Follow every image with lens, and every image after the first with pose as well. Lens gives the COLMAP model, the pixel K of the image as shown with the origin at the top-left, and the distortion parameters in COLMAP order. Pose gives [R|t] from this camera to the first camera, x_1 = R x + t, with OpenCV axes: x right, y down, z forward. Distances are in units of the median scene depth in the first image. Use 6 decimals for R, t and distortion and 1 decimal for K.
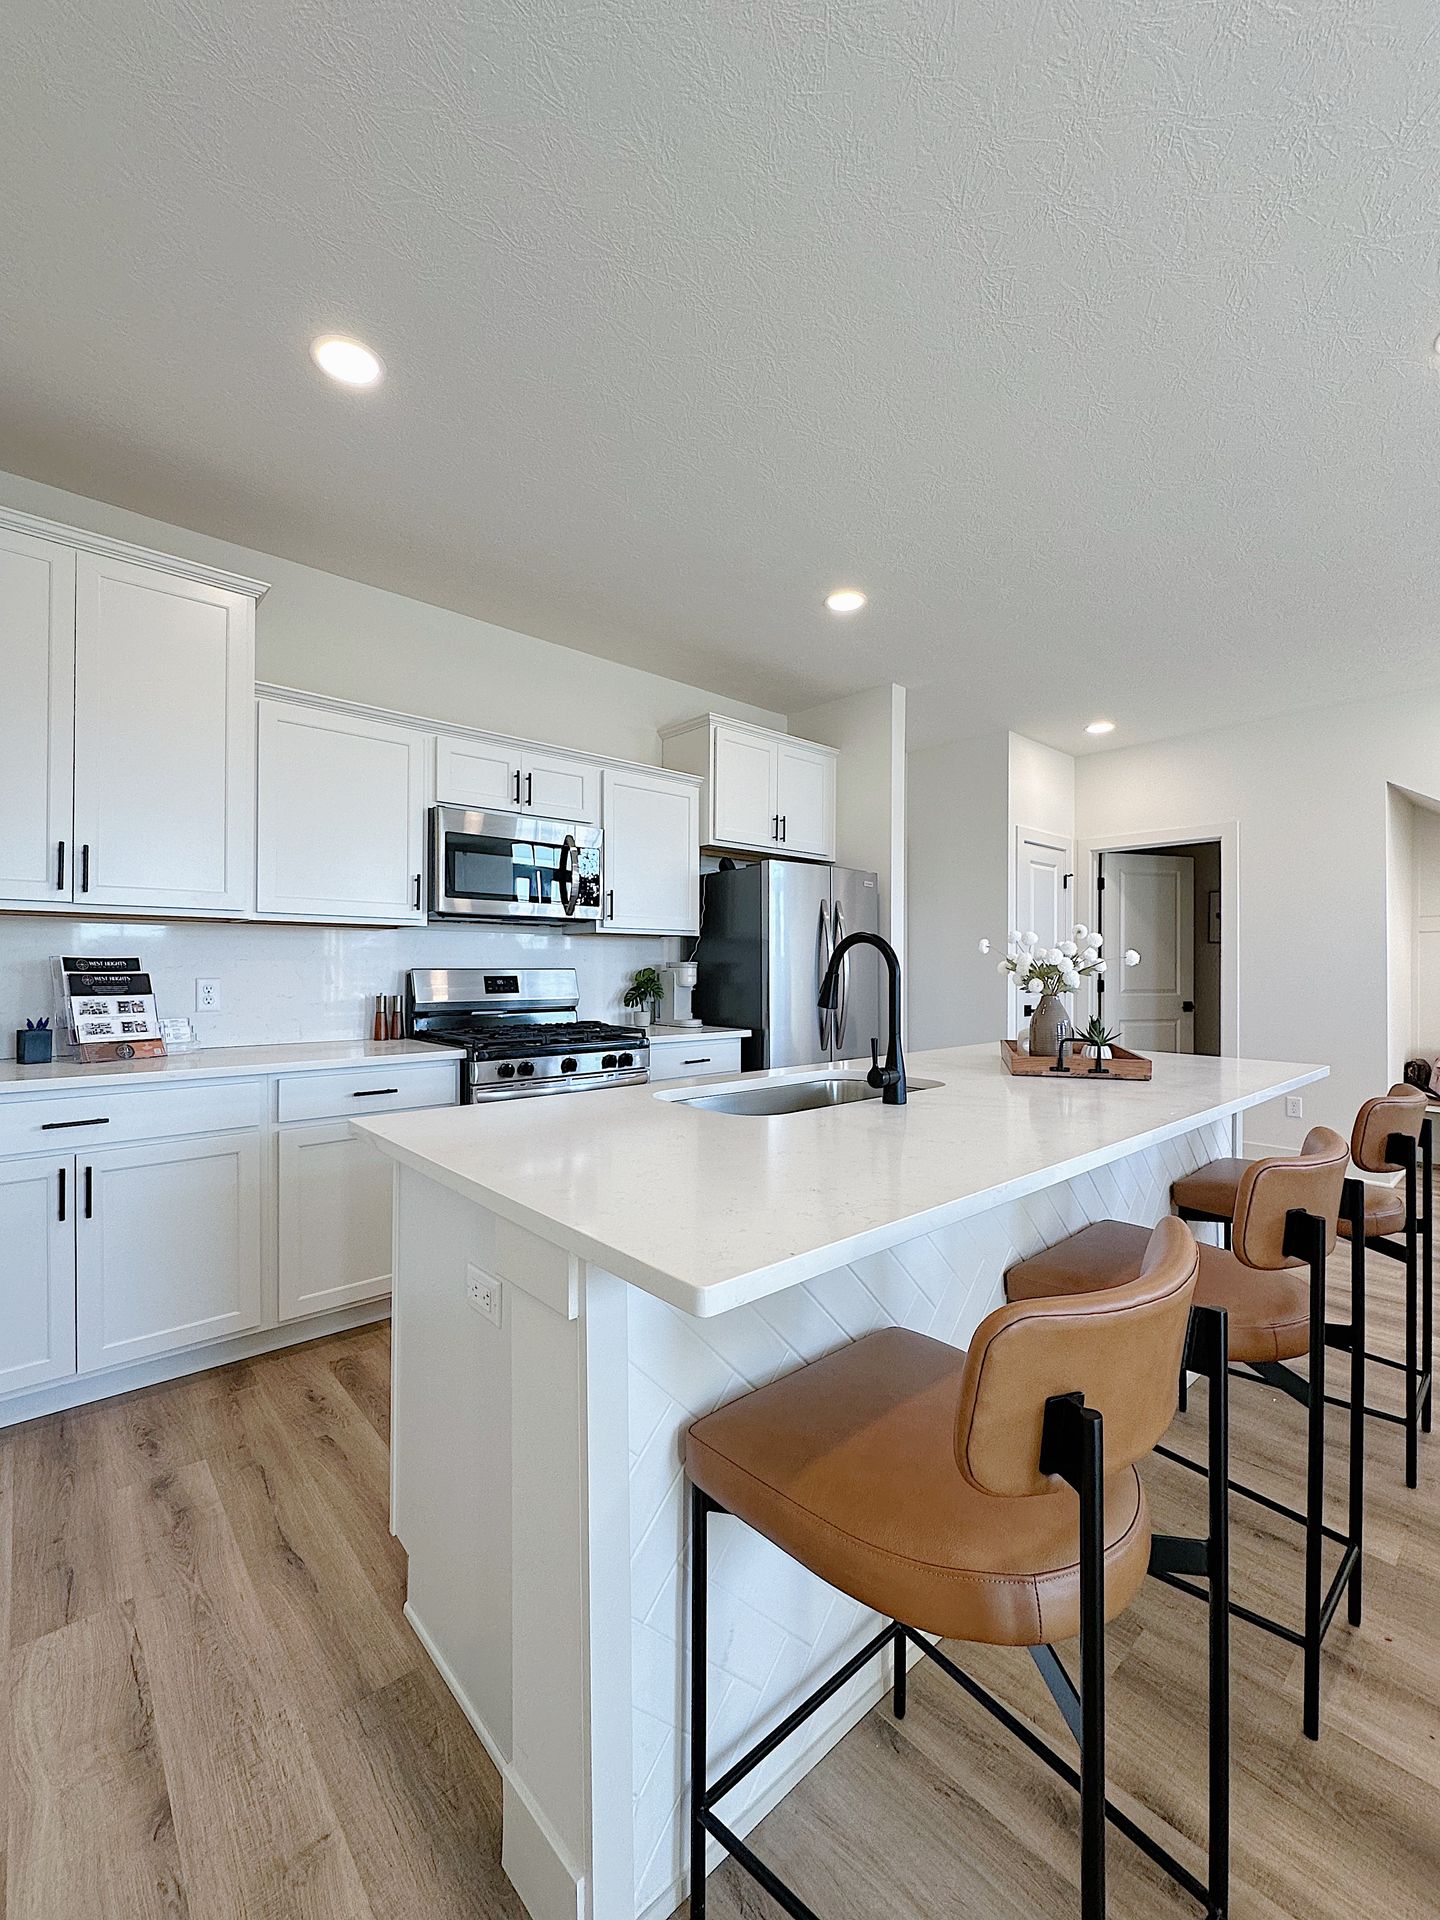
lens RADIAL K [[788.8, 0, 720.0], [0, 788.8, 960.0], [0, 0, 1]] dist [-0.000404, -0.000111]
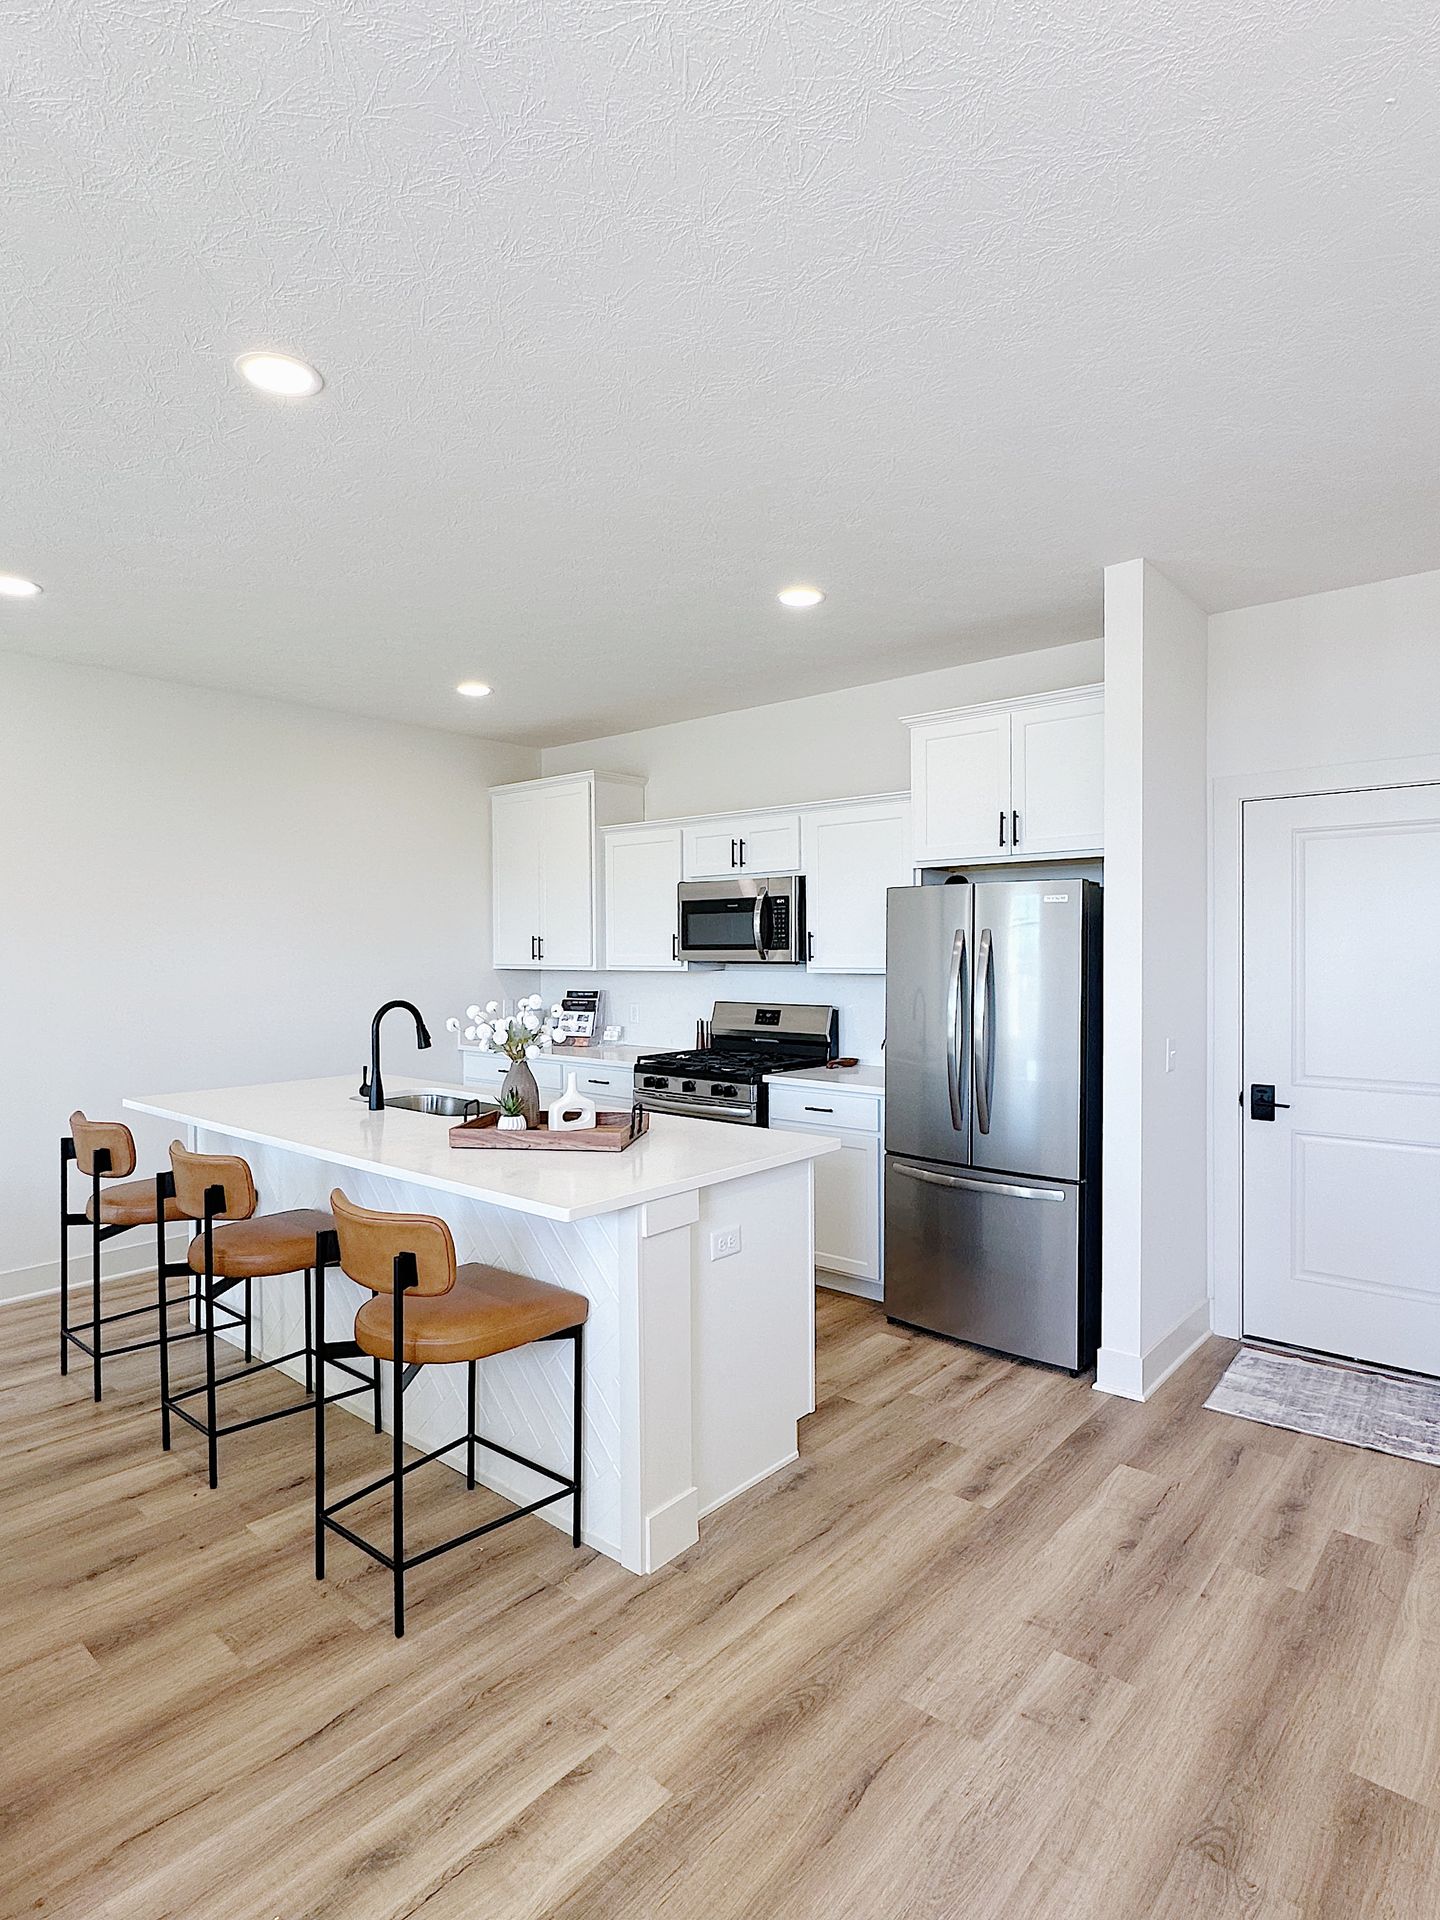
lens RADIAL K [[1023.4, 0, 720.0], [0, 1023.4, 960.0], [0, 0, 1]] dist [-0.002829, 0.000181]
pose [[0.127719, 0.005788, -0.991793, 1.294768], [0.011998, 0.999901, 0.007380, -0.069679], [0.991738, -0.012842, 0.127637, 0.788856]]
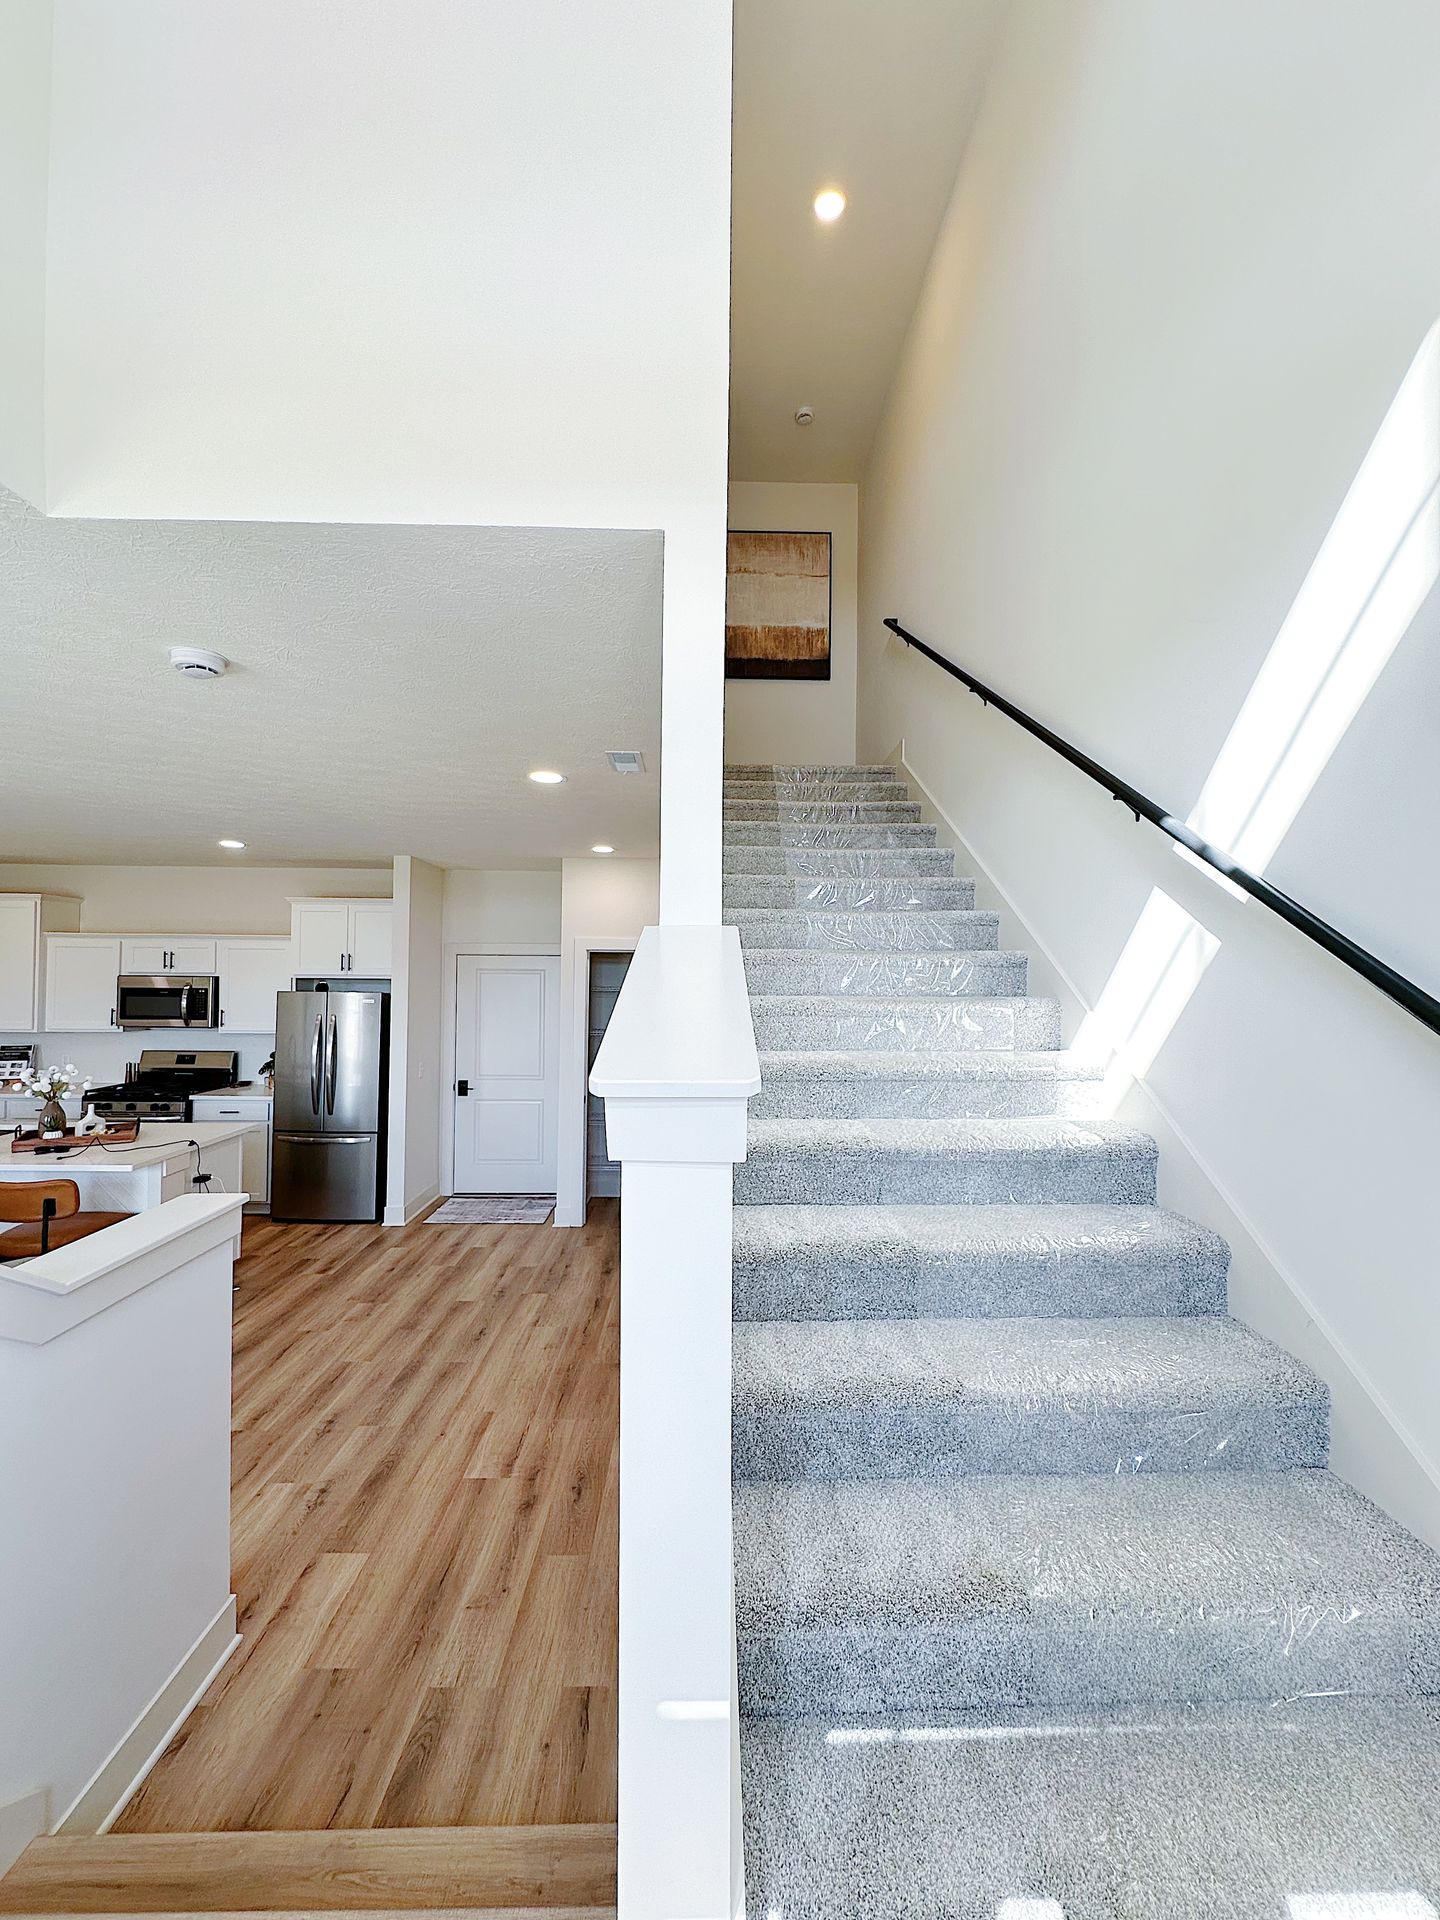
lens RADIAL K [[774.7, 0, 720.0], [0, 774.7, 960.0], [0, 0, 1]] dist [0.000076, 0.000045]
pose [[0.755258, -0.009409, -0.655360, 2.049916], [-0.002622, 0.999846, -0.017376, -0.191025], [0.655422, 0.014842, 0.755117, 0.460728]]
